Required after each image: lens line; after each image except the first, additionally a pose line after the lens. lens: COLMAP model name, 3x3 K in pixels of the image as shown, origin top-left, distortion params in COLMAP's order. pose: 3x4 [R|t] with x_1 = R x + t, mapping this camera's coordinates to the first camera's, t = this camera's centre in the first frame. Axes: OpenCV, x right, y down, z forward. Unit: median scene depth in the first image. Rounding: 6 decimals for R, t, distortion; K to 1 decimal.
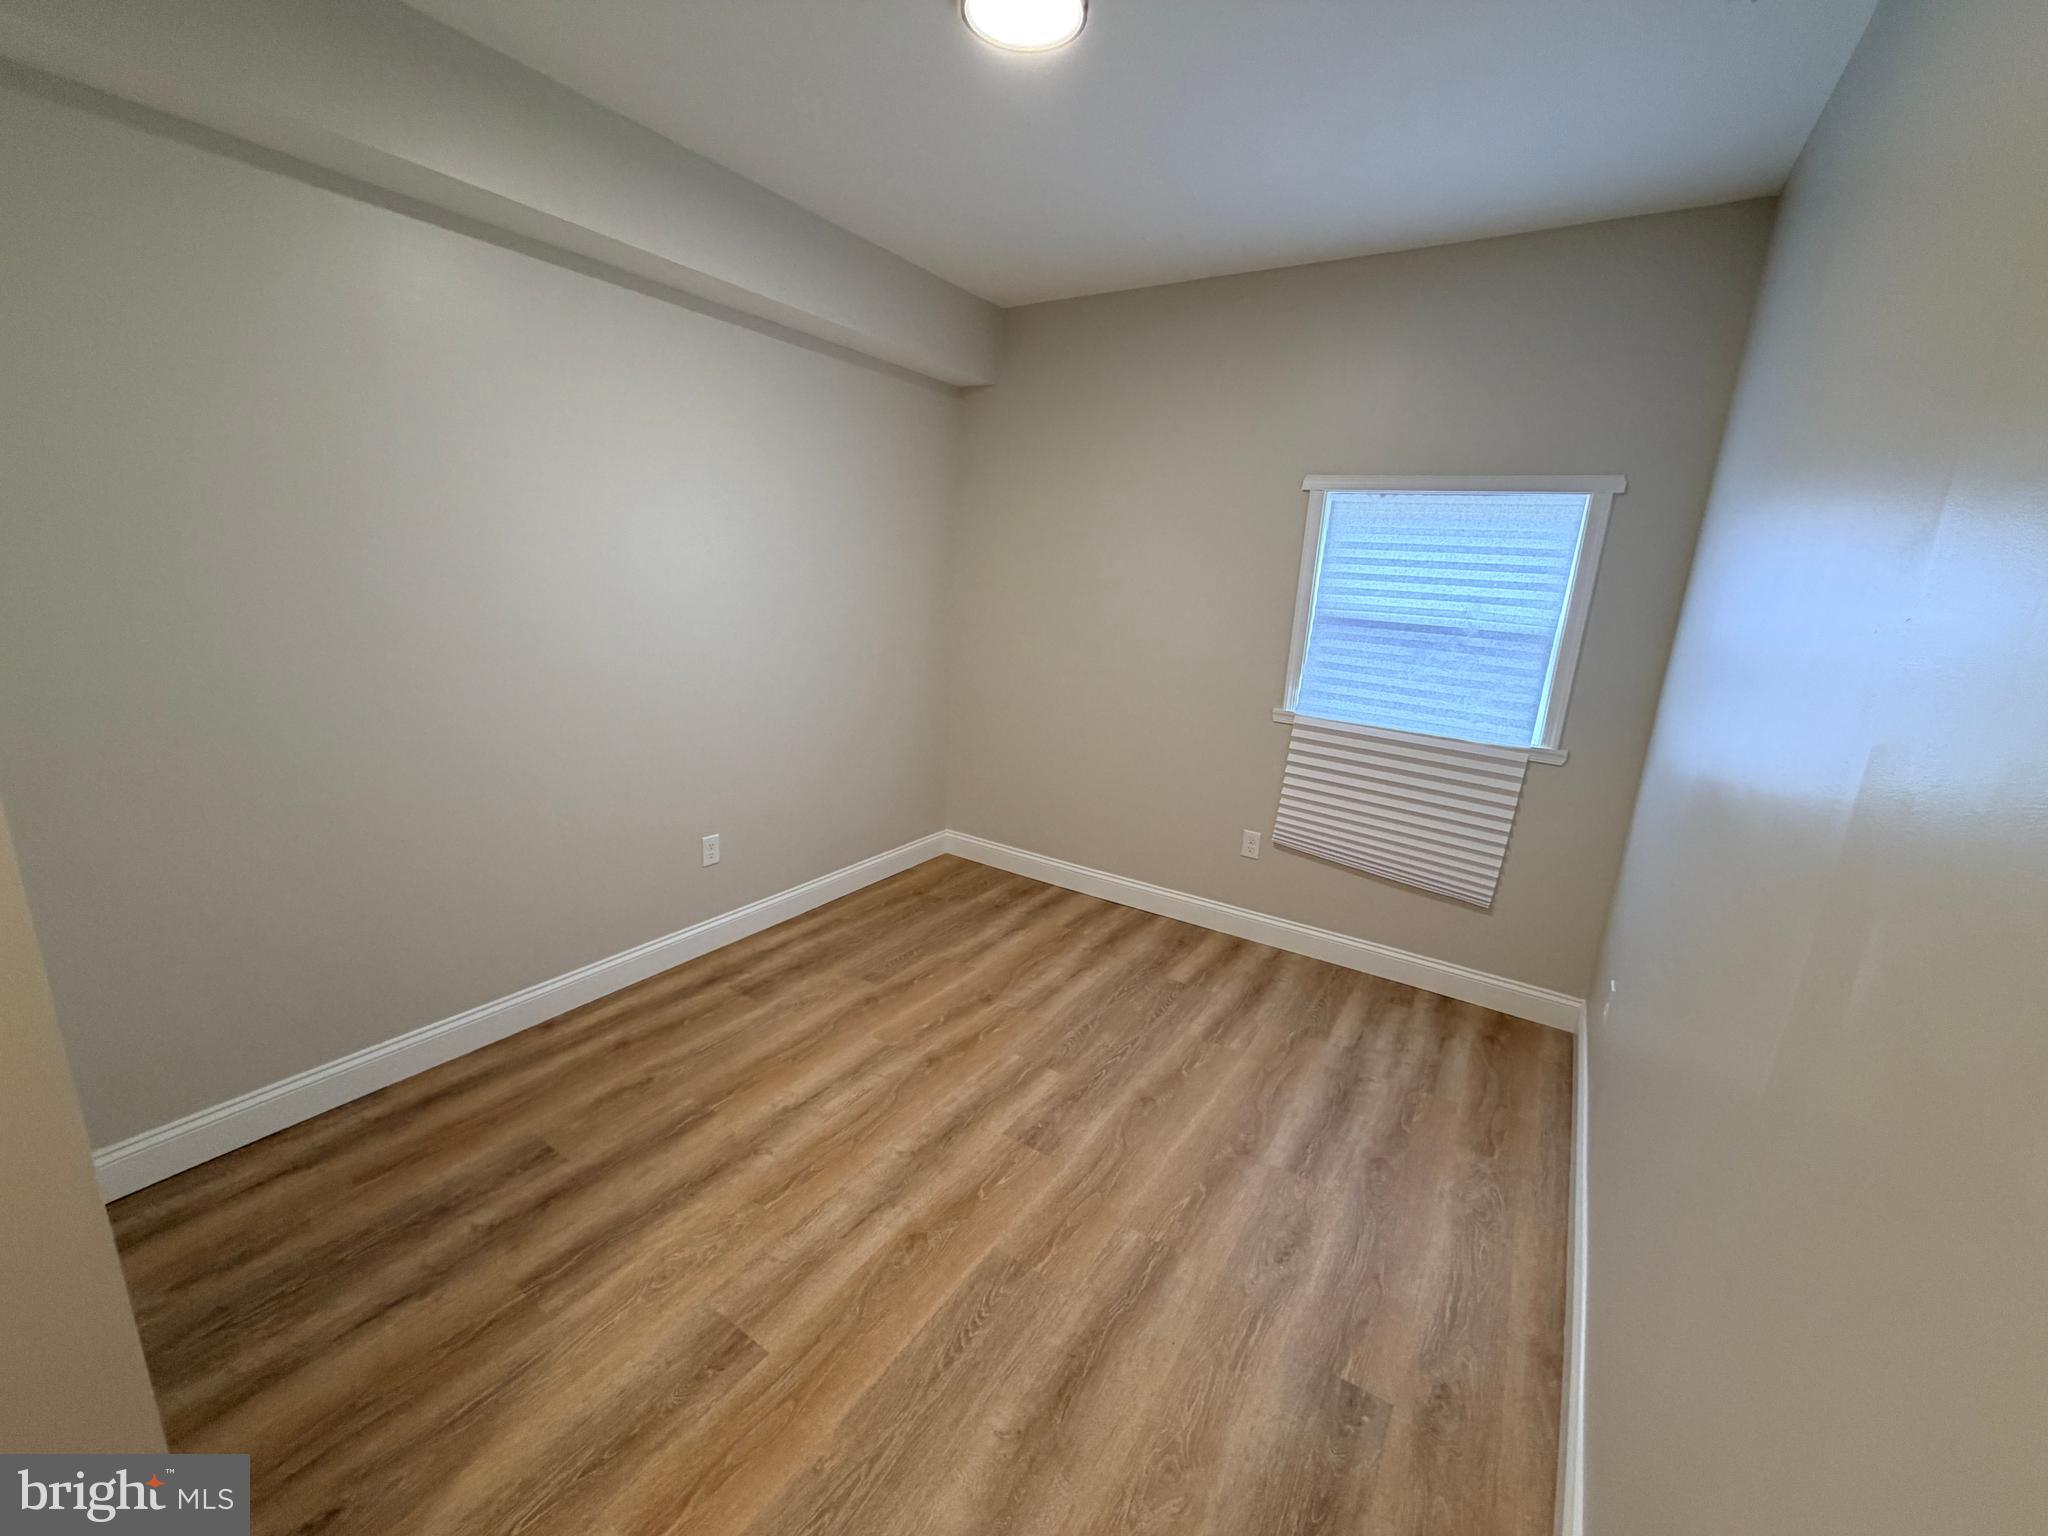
lens RADIAL K [[814.8, 0, 1017.9], [0, 814.8, 767.3], [0, 0, 1]] dist [-0.001844, 0.000087]
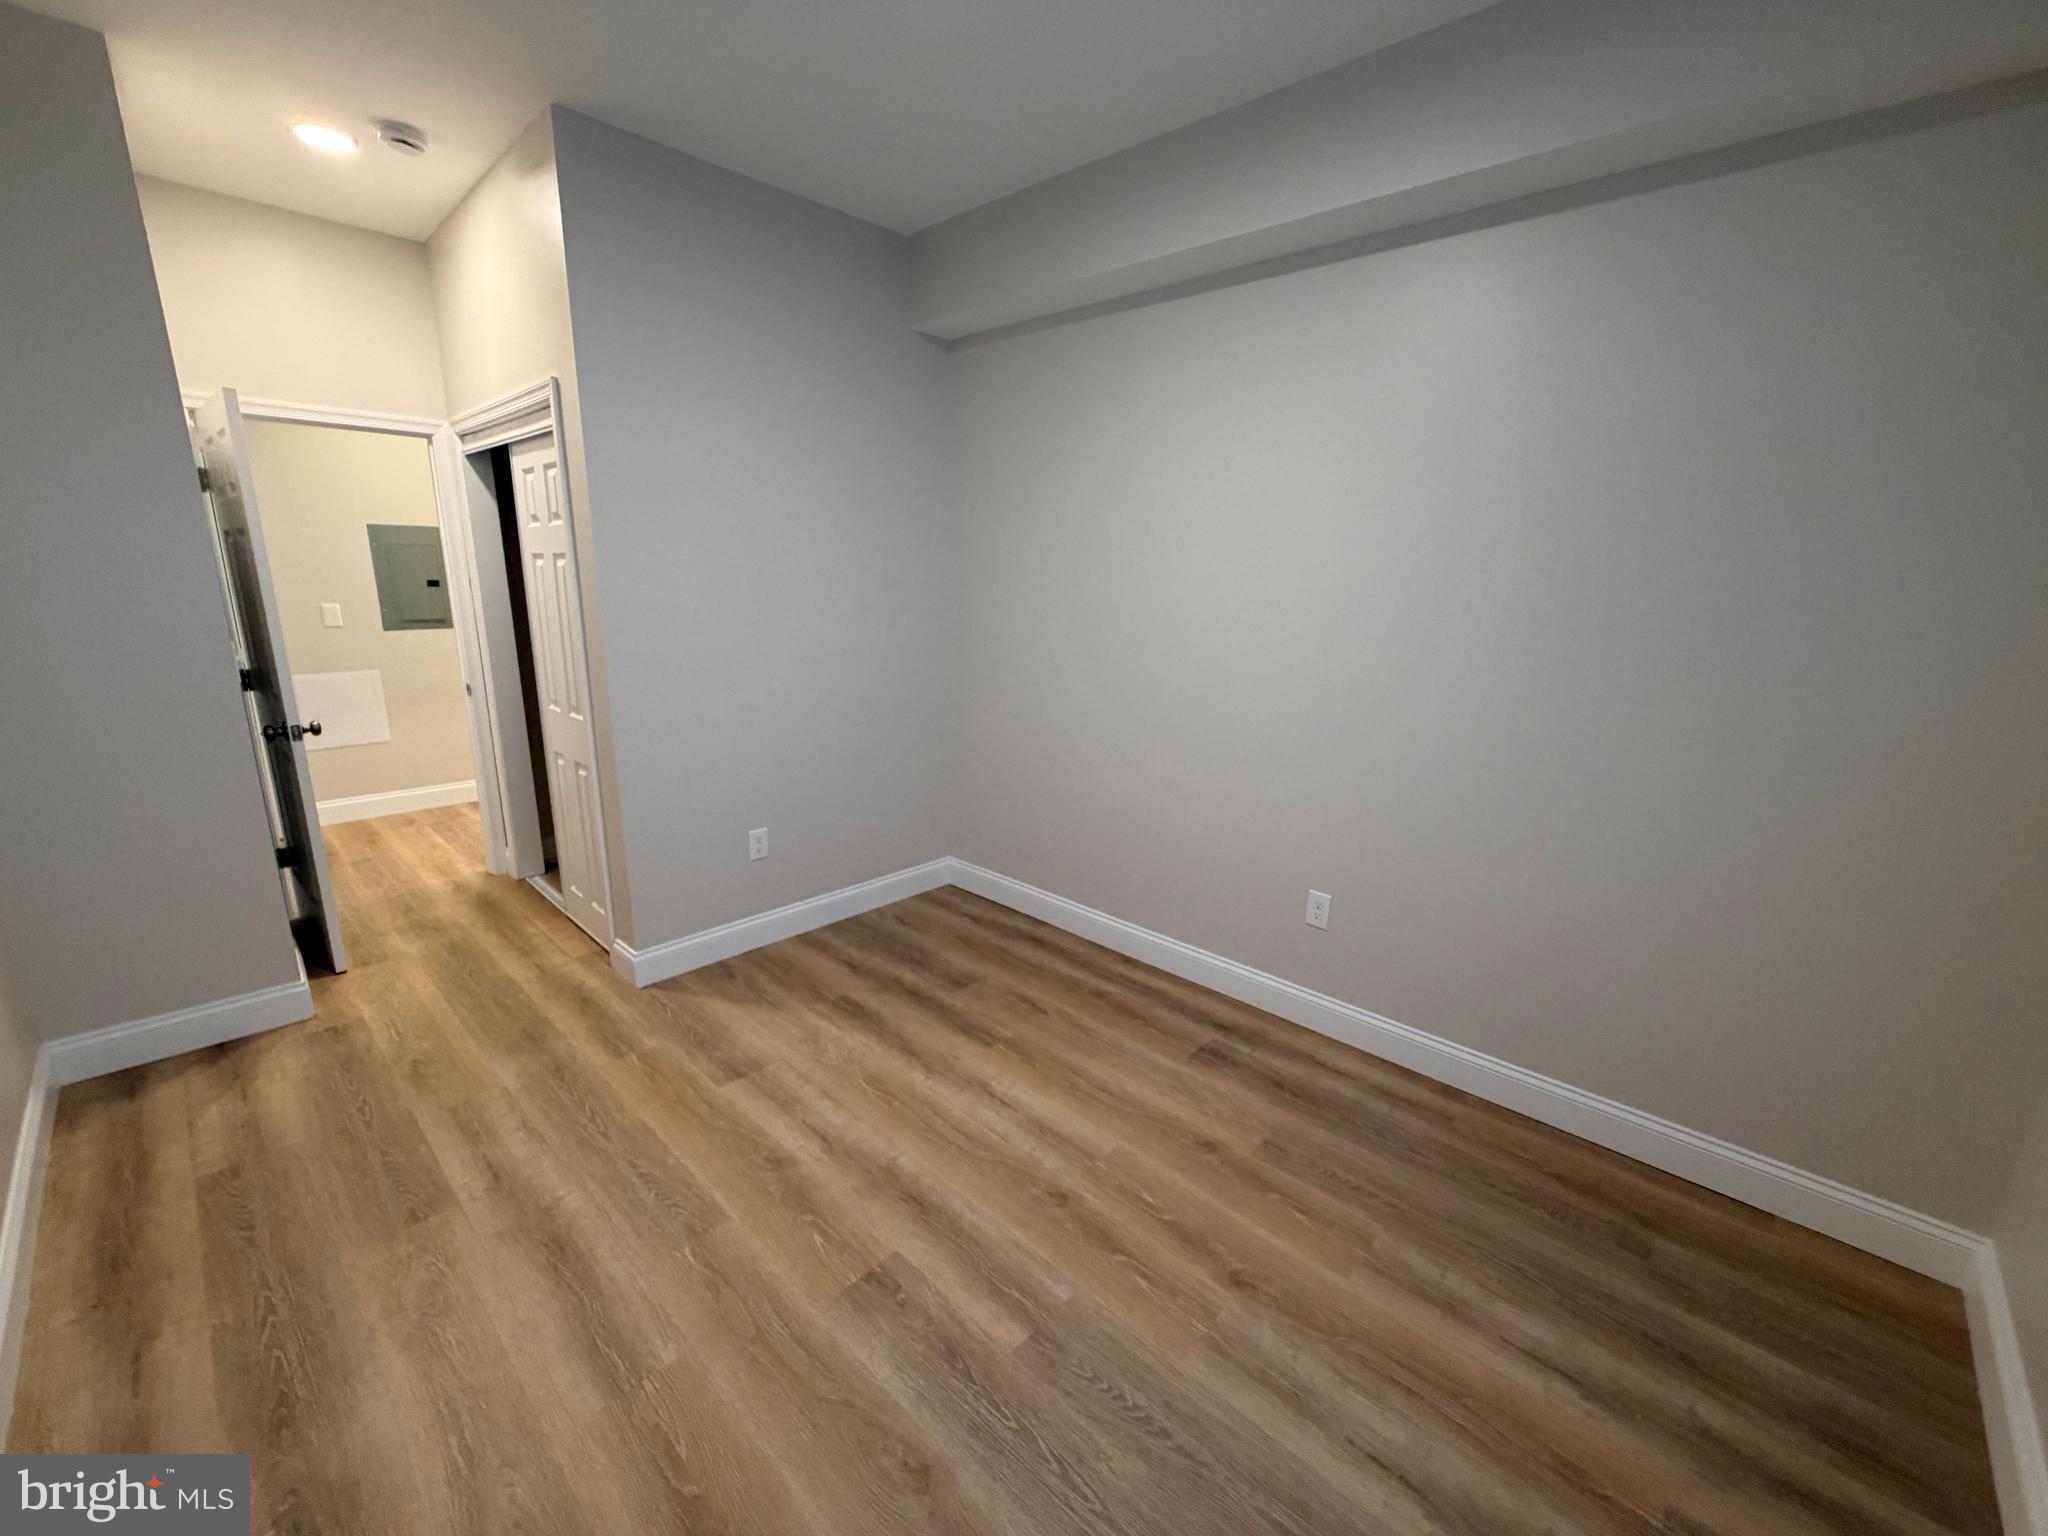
lens RADIAL K [[814.8, 0, 1017.9], [0, 814.8, 767.3], [0, 0, 1]] dist [-0.001844, 0.000087]
pose [[-0.168861, 0.180728, -0.968929, 0.600559], [-0.265579, 0.938345, 0.221308, -0.181168], [0.949186, 0.294697, -0.110453, 0.998032]]
